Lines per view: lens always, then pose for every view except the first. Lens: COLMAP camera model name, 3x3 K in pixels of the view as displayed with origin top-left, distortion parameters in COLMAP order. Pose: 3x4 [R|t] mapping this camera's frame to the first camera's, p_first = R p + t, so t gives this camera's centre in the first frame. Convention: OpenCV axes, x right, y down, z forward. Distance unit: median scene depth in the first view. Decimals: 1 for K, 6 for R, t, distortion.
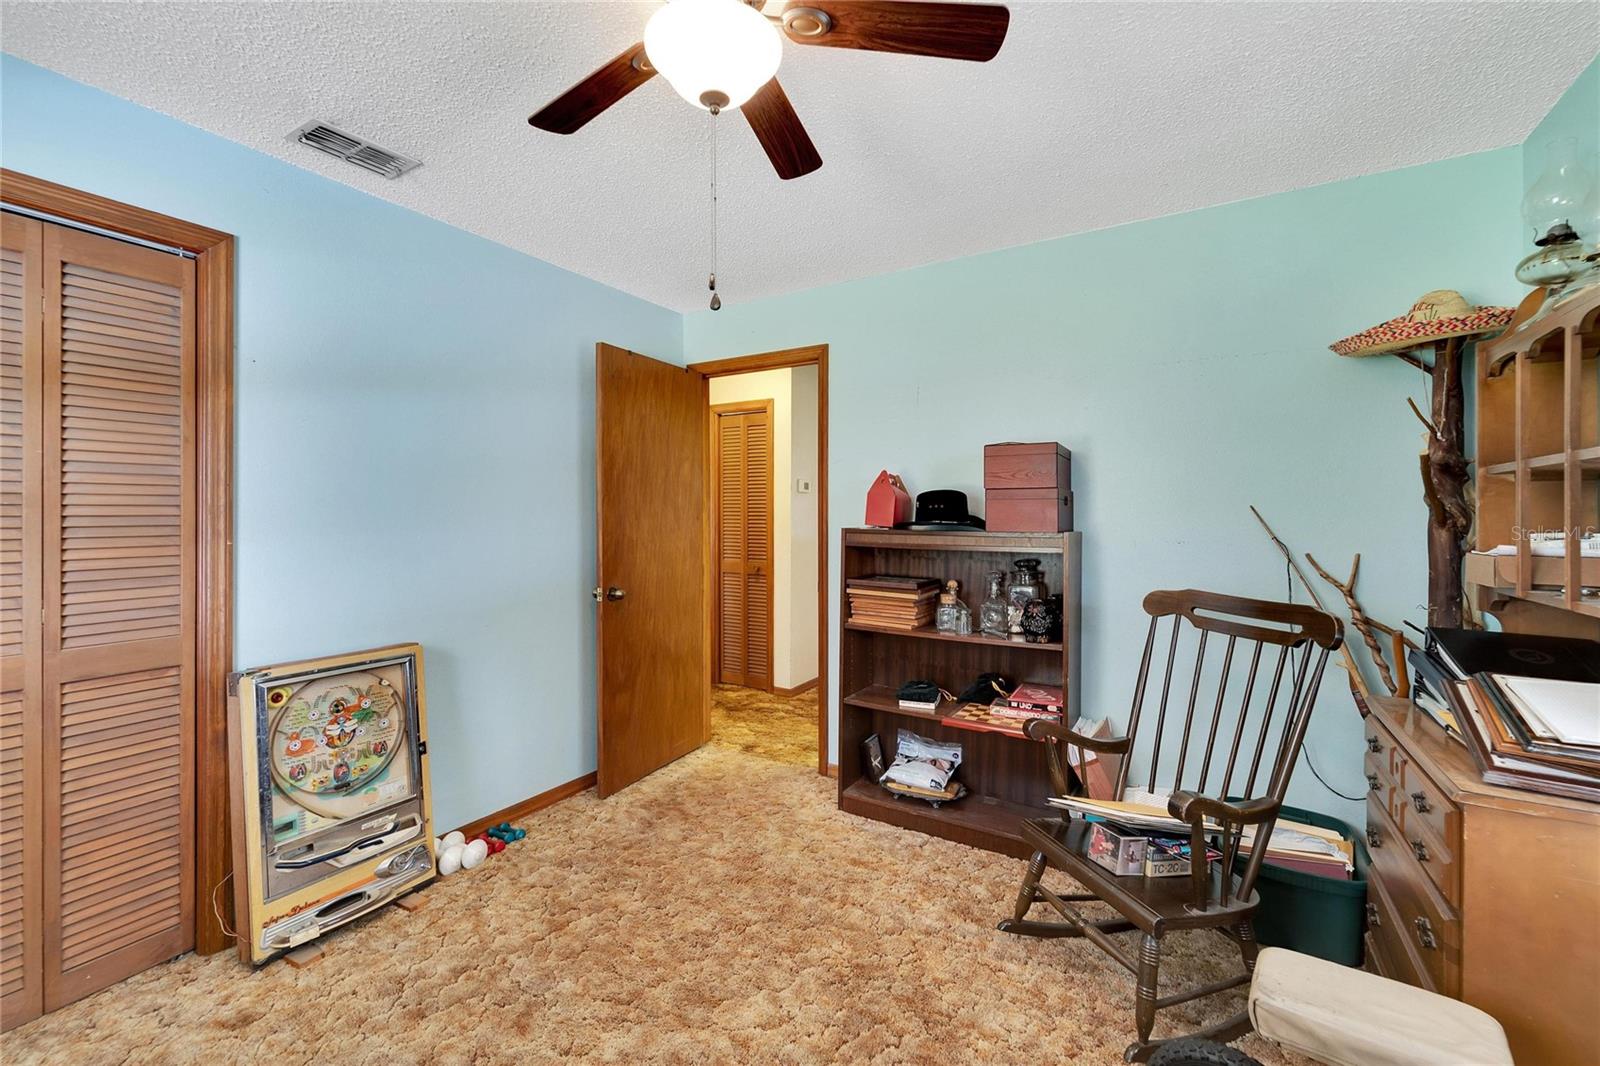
lens RADIAL K [[647.3, 0, 792.8], [0, 647.3, 536.4], [0, 0, 1]] dist [0.009592, -0.005244]
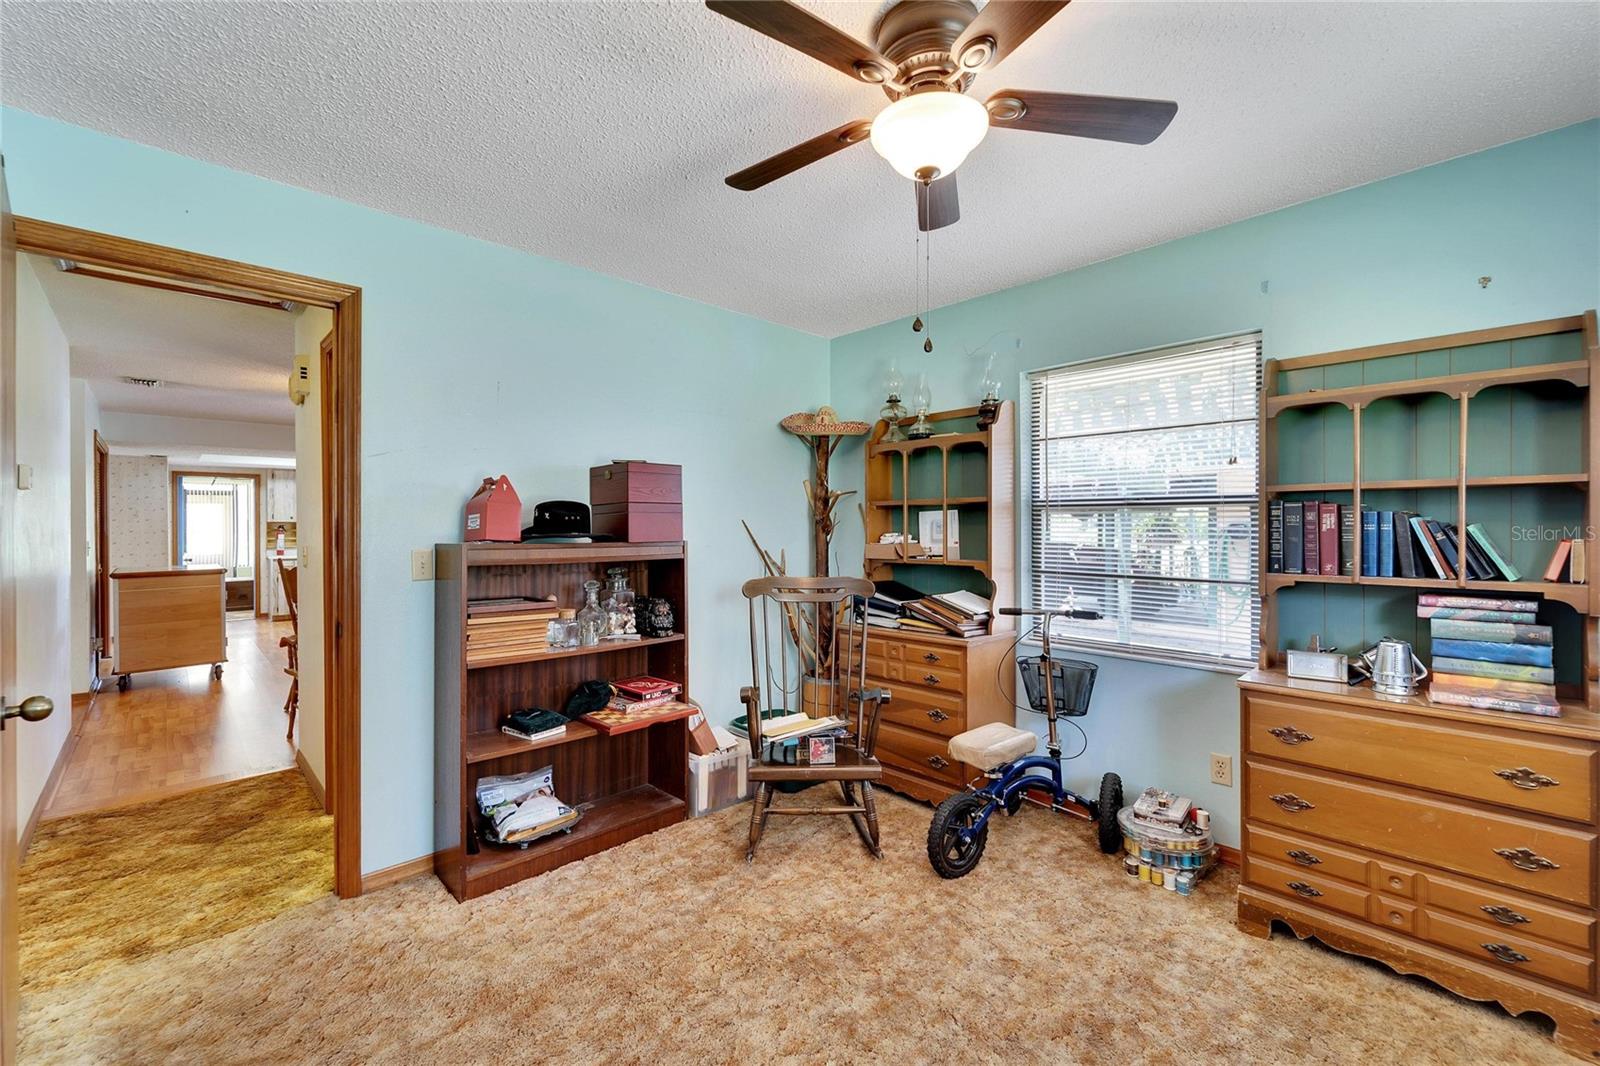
lens RADIAL K [[654.6, 0, 784.5], [0, 654.6, 542.7], [0, 0, 1]] dist [-0.001373, 0.000033]
pose [[0.262647, -0.022846, 0.964622, -0.613929], [0.033766, 0.999325, 0.014474, -0.012224], [-0.964301, 0.028770, 0.263241, 0.425866]]
